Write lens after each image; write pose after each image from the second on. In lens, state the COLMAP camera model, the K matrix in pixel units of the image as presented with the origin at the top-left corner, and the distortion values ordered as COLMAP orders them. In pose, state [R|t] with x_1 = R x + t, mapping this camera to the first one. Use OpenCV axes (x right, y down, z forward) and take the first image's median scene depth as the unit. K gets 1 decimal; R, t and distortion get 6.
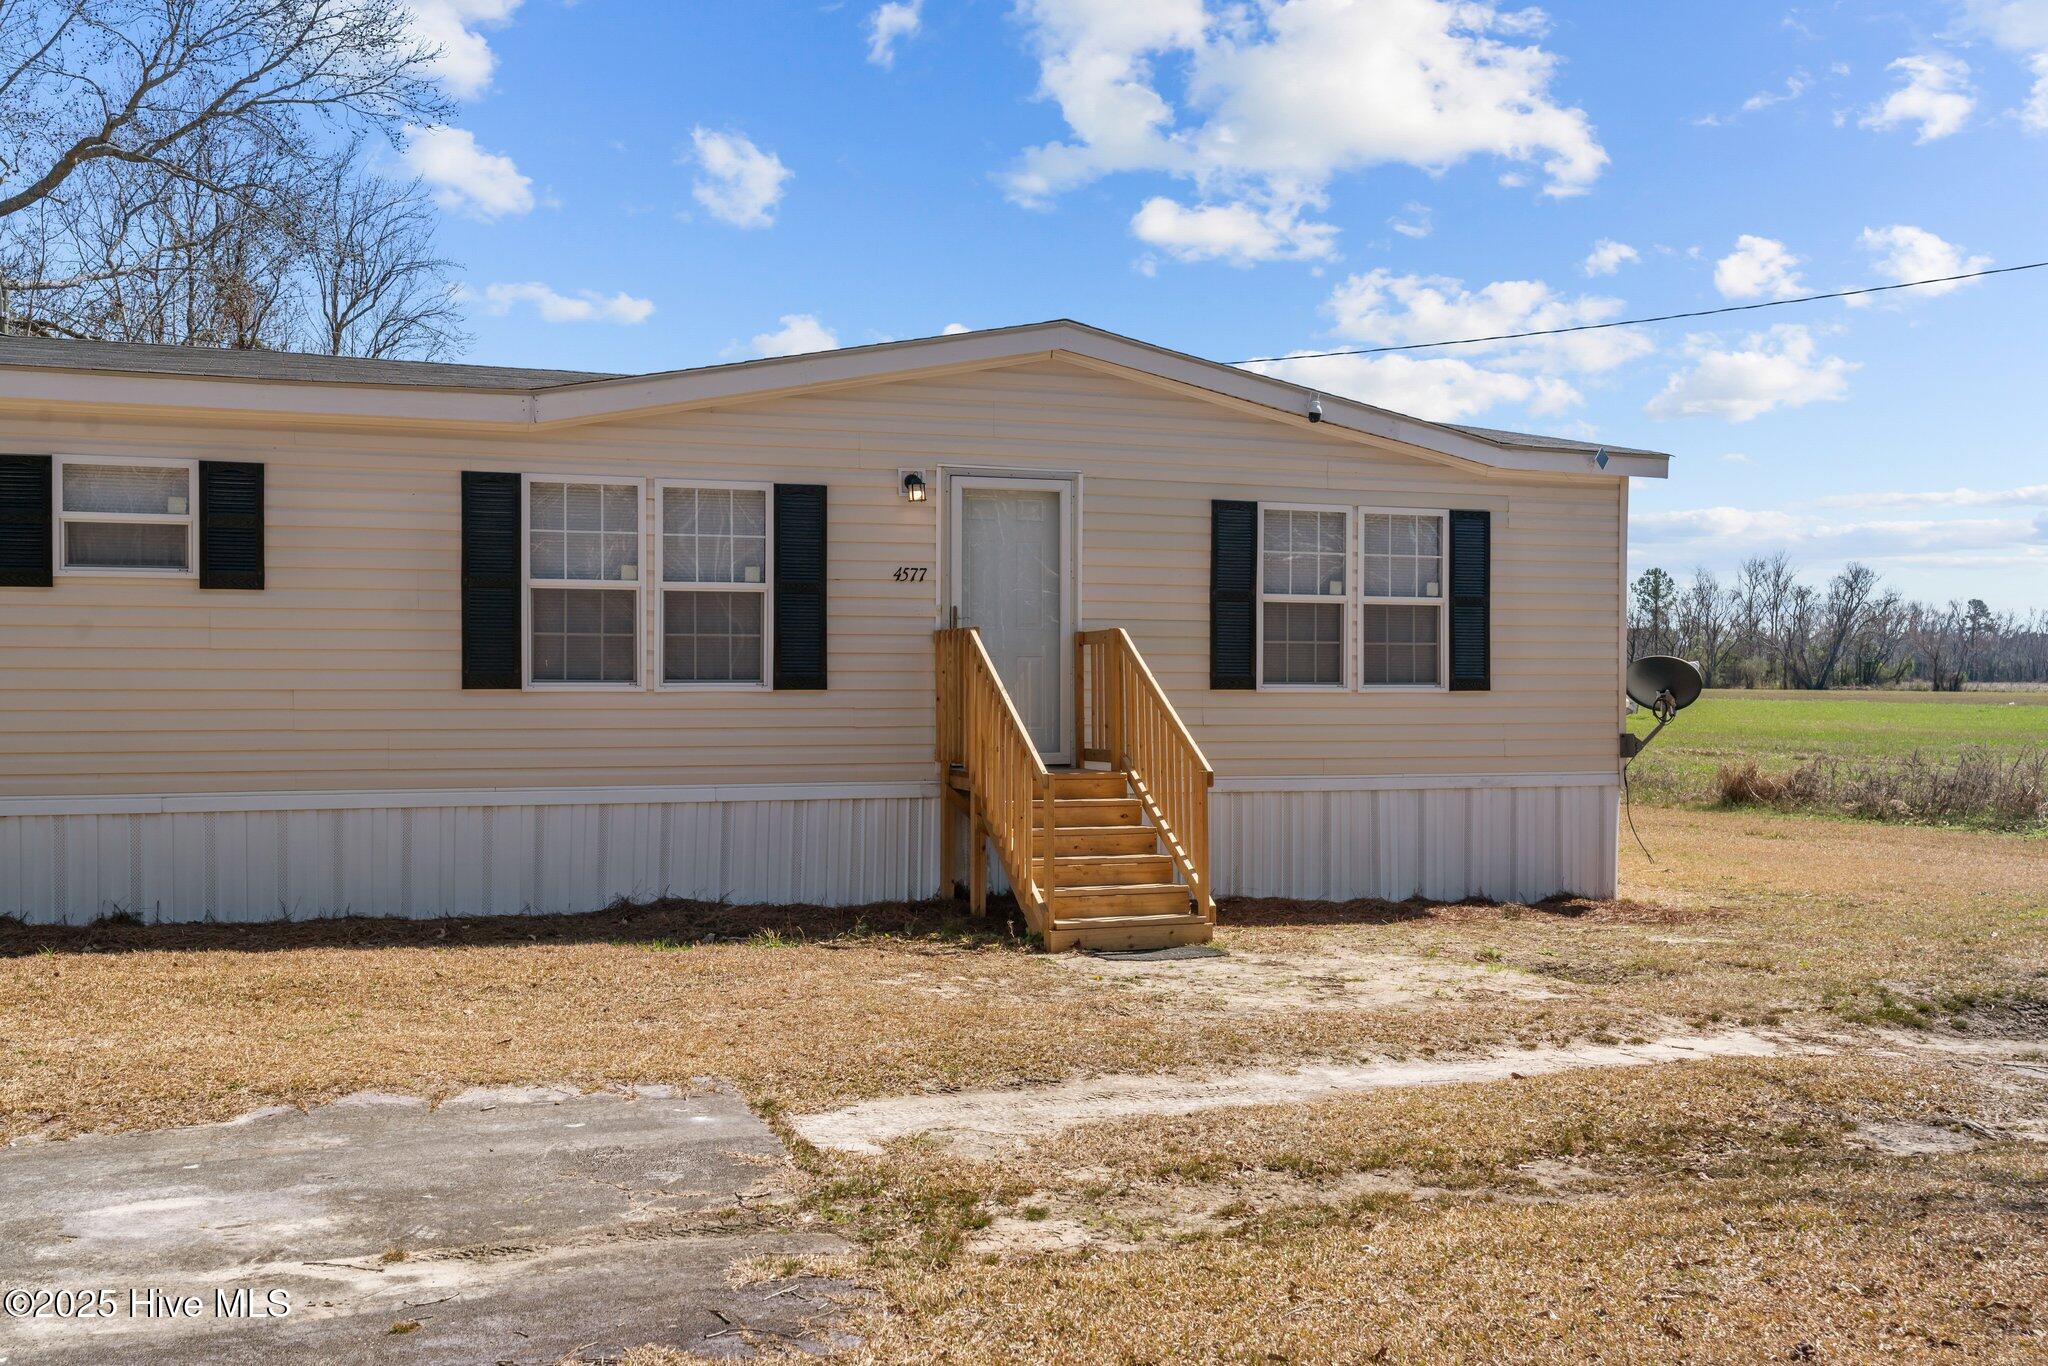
lens RADIAL K [[2028.1, 0, 1024.1], [0, 2028.1, 720.8], [0, 0, 1]] dist [0.012237, 0.000000]
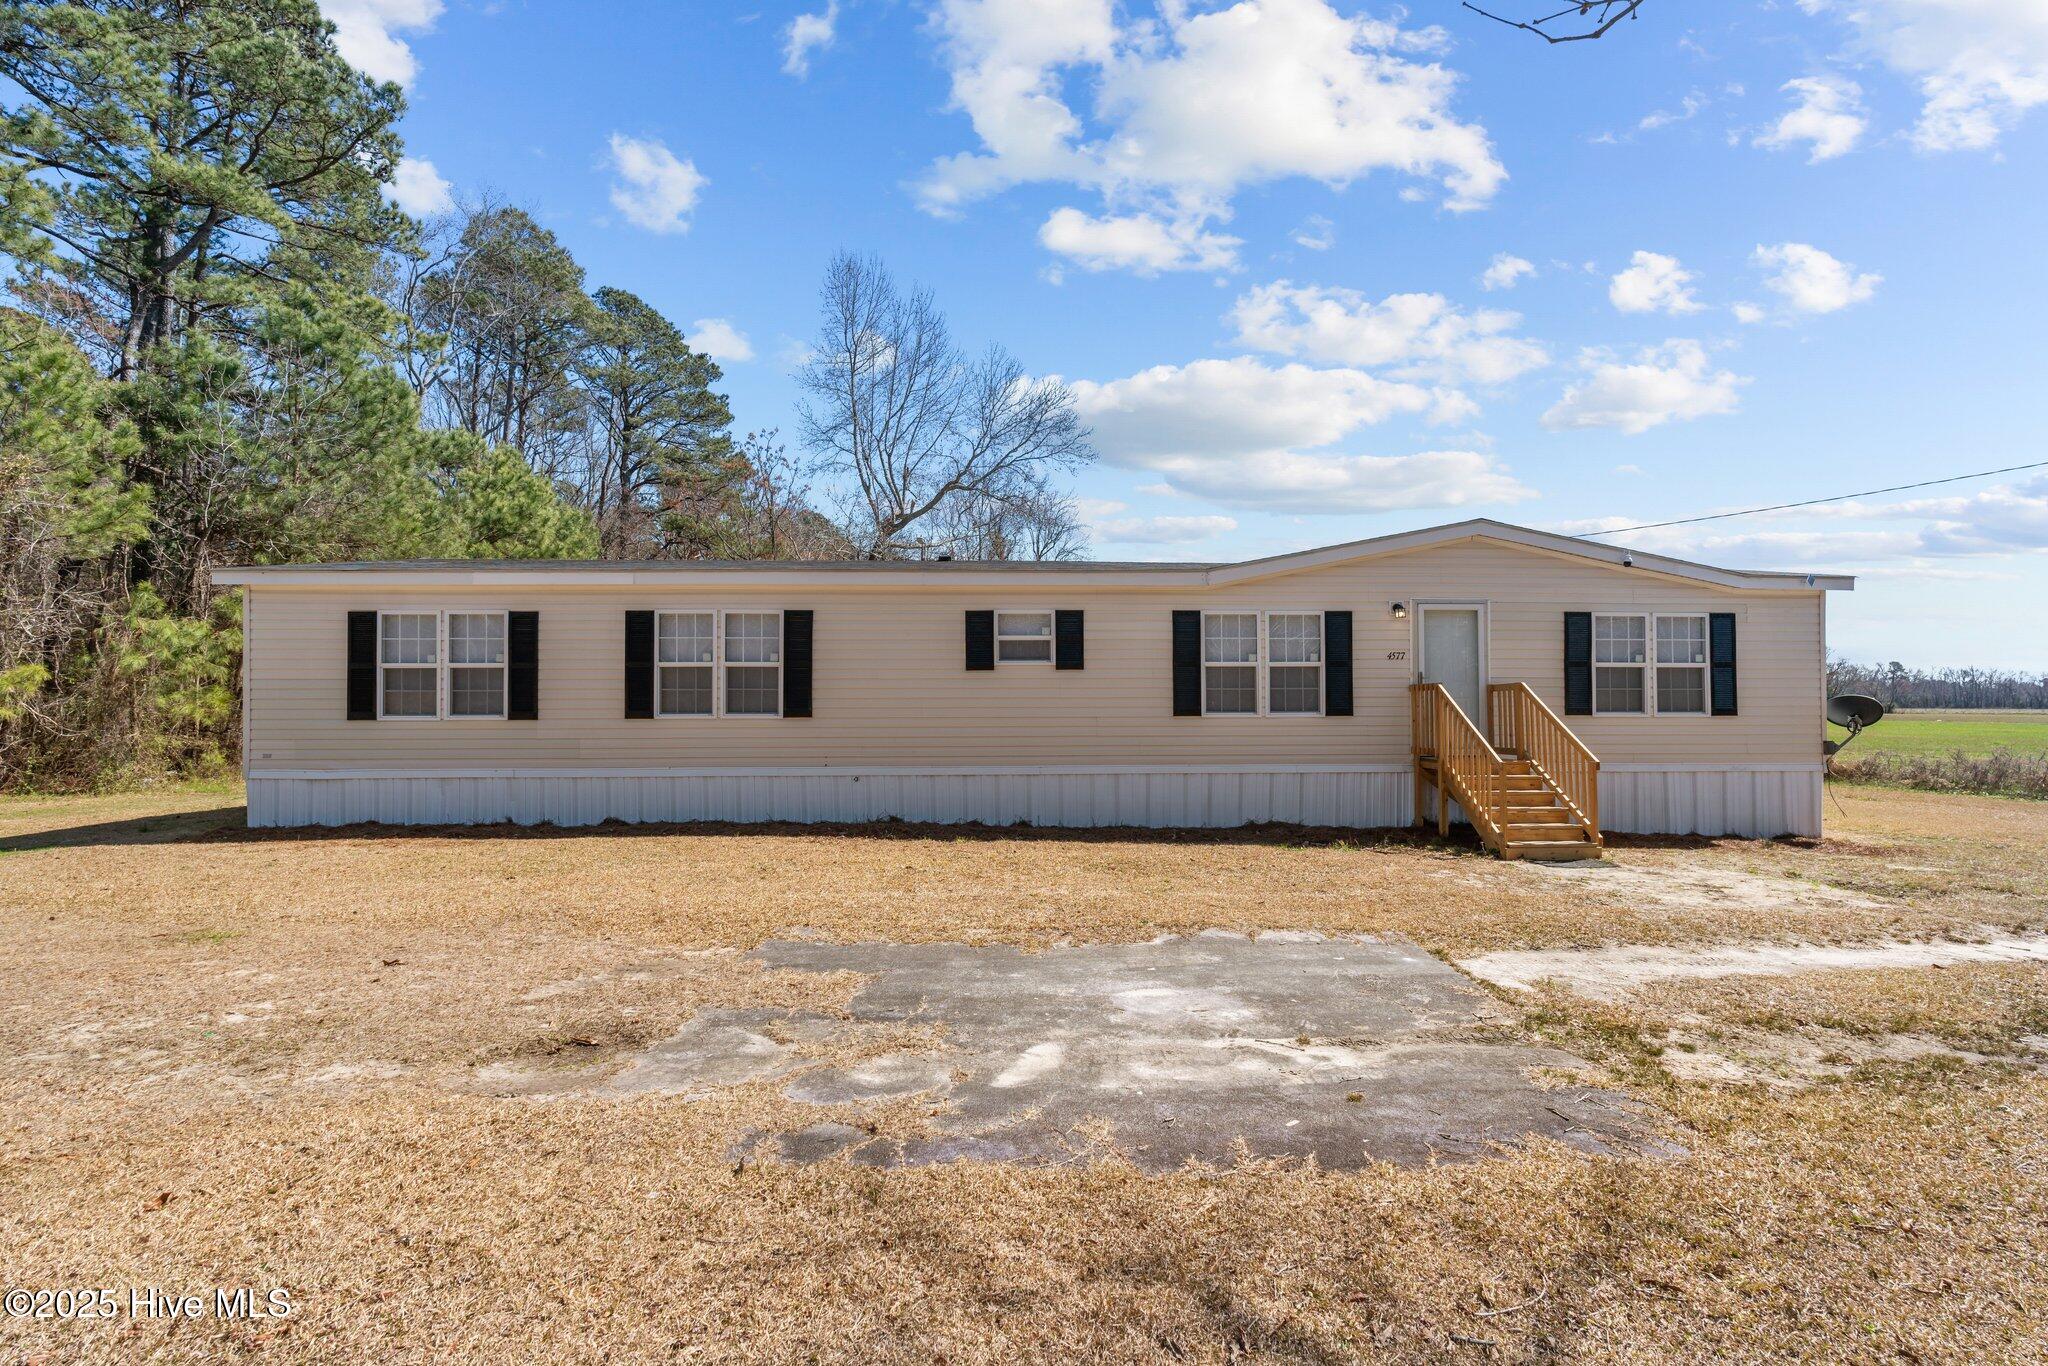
lens RADIAL K [[894.4, 0, 998.1], [0, 894.4, 699.6], [0, 0, 1]] dist [-0.004324, -0.002405]
pose [[0.947267, -0.007355, -0.320360, -0.142616], [-0.002611, 0.999526, -0.030668, -0.003833], [0.320434, 0.029887, 0.946799, 0.079131]]
